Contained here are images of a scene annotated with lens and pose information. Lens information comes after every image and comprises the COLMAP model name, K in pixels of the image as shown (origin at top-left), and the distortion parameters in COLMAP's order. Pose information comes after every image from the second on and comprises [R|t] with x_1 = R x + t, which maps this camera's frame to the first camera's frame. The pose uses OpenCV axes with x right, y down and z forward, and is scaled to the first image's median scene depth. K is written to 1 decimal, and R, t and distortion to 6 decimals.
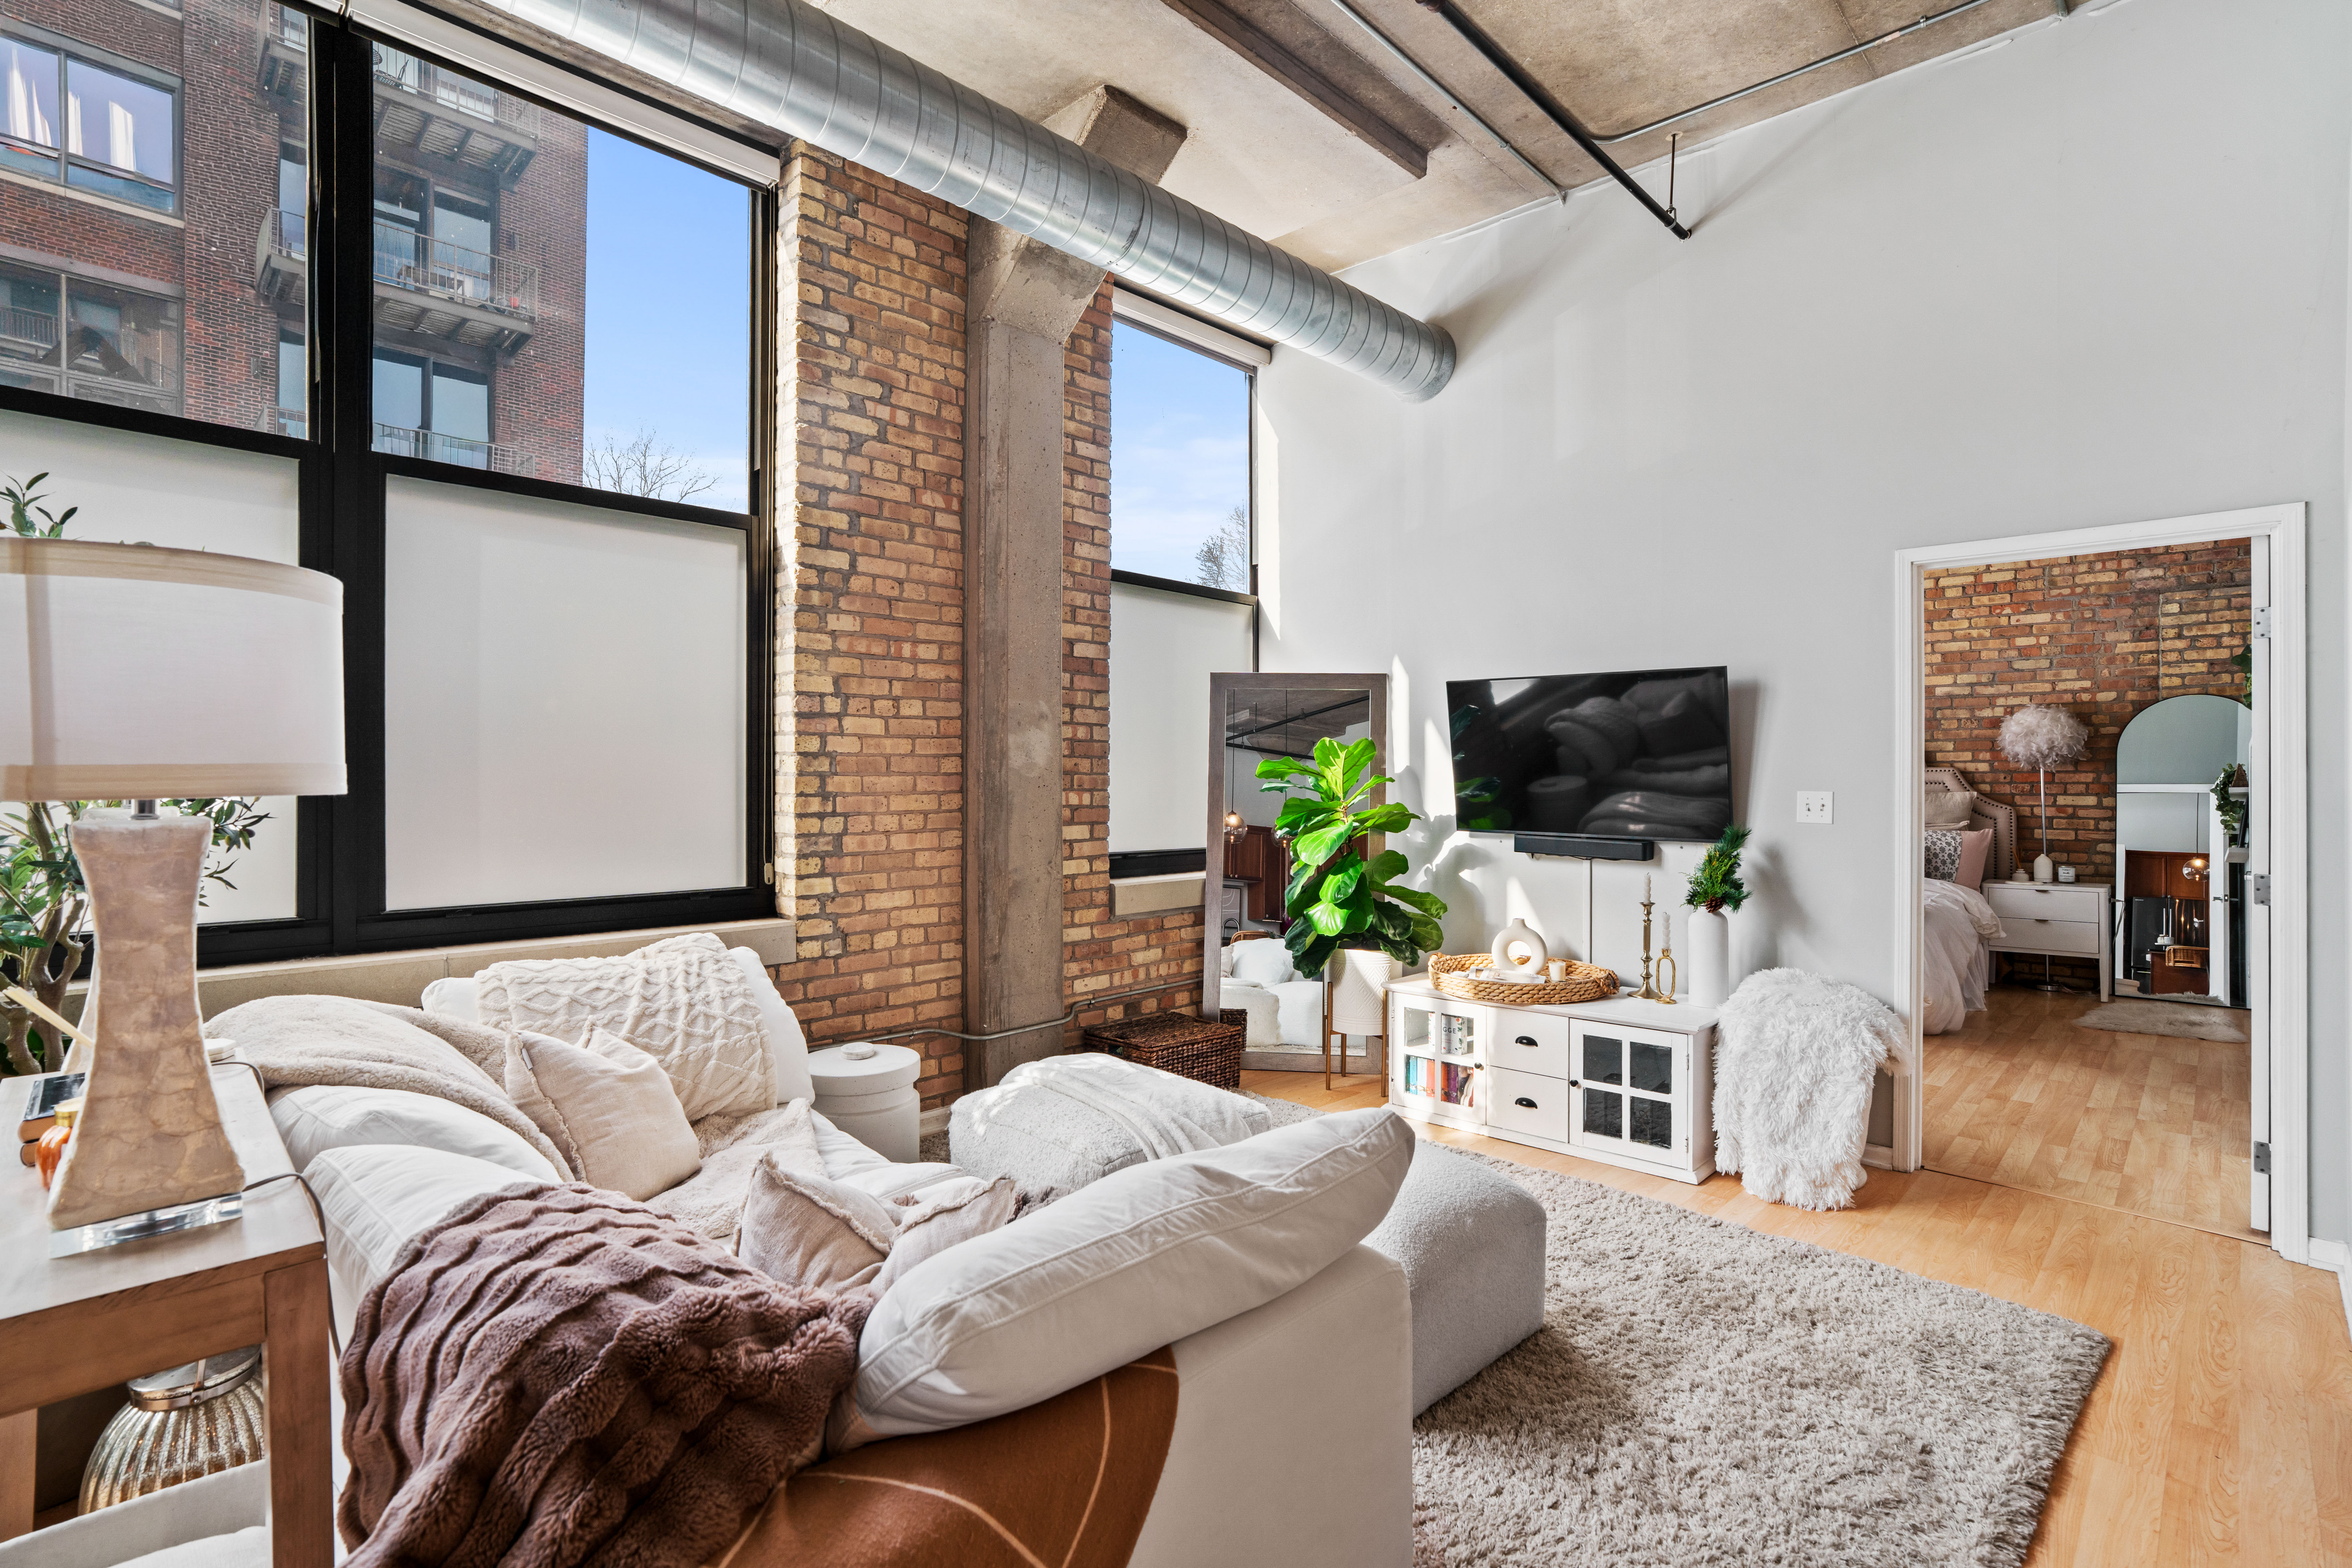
lens RADIAL K [[1121.6, 0, 1205.1], [0, 1121.6, 782.2], [0, 0, 1]] dist [-0.001476, 0.000297]
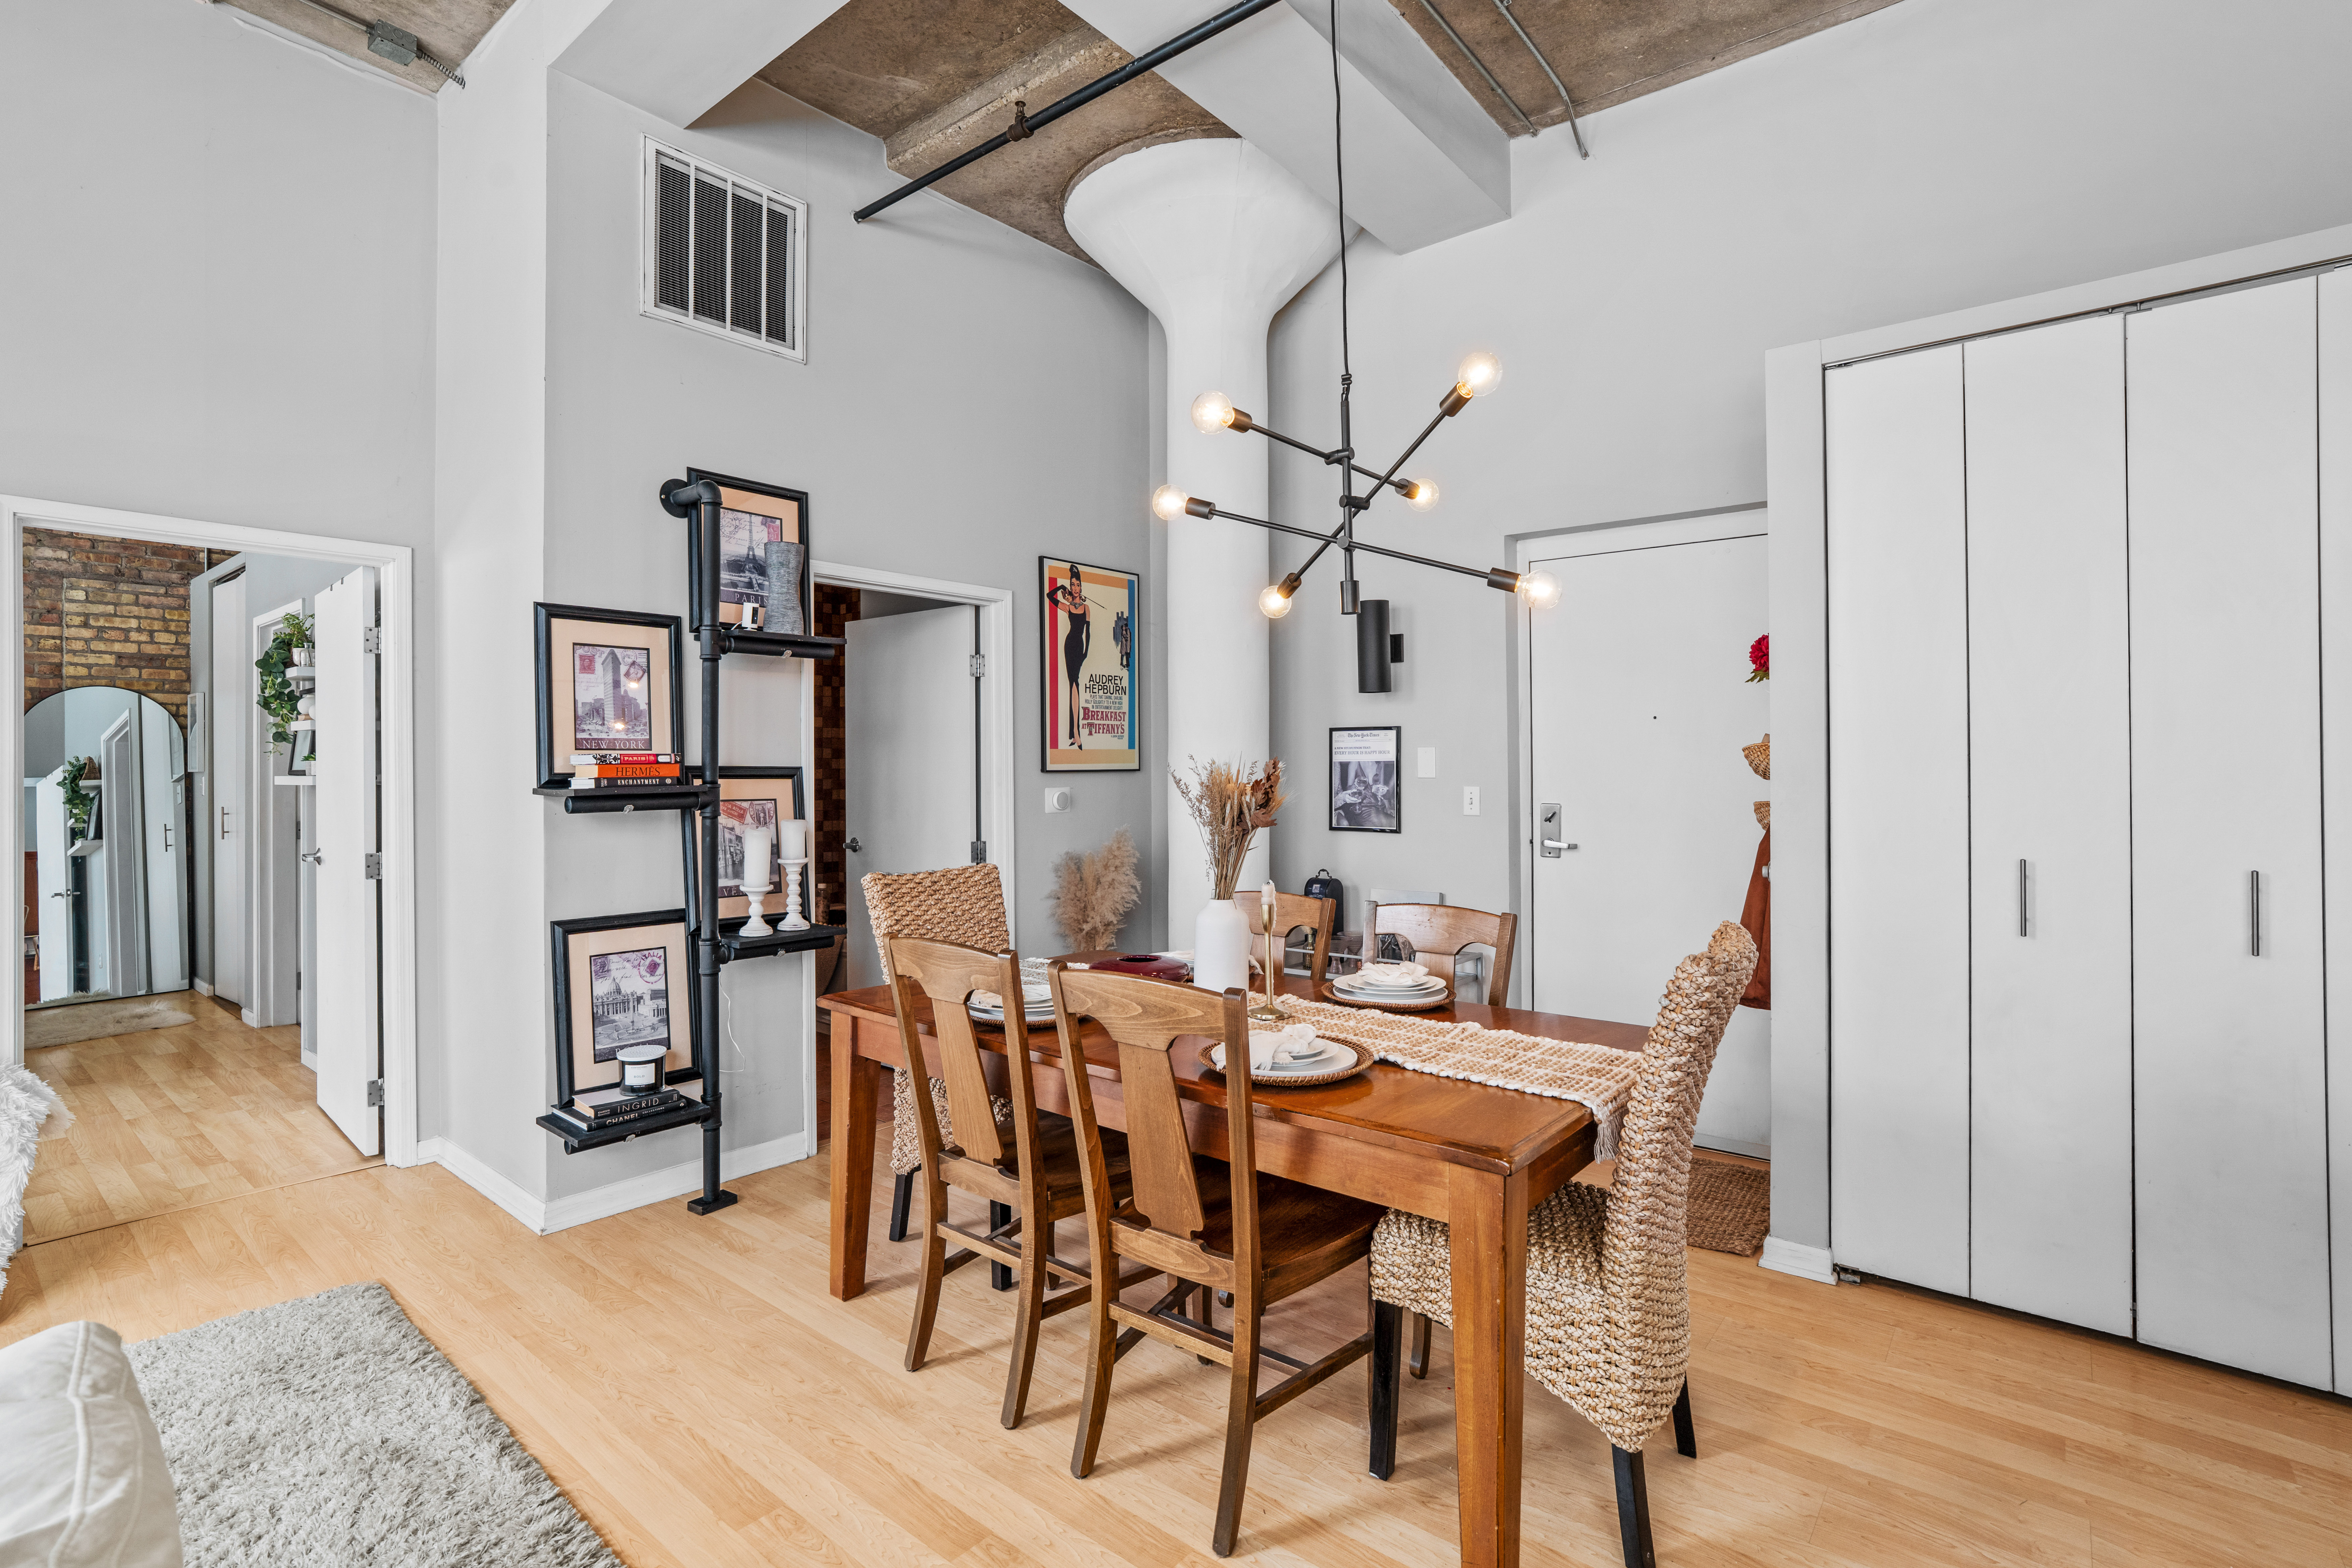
lens RADIAL K [[1081.6, 0, 1185.5], [0, 1081.6, 755.9], [0, 0, 1]] dist [0.000330, 0.000032]
pose [[-0.091268, 0.008063, 0.995794, -0.149159], [0.009337, 0.999930, -0.007241, -0.001442], [-0.995783, 0.008637, -0.091337, 0.140794]]
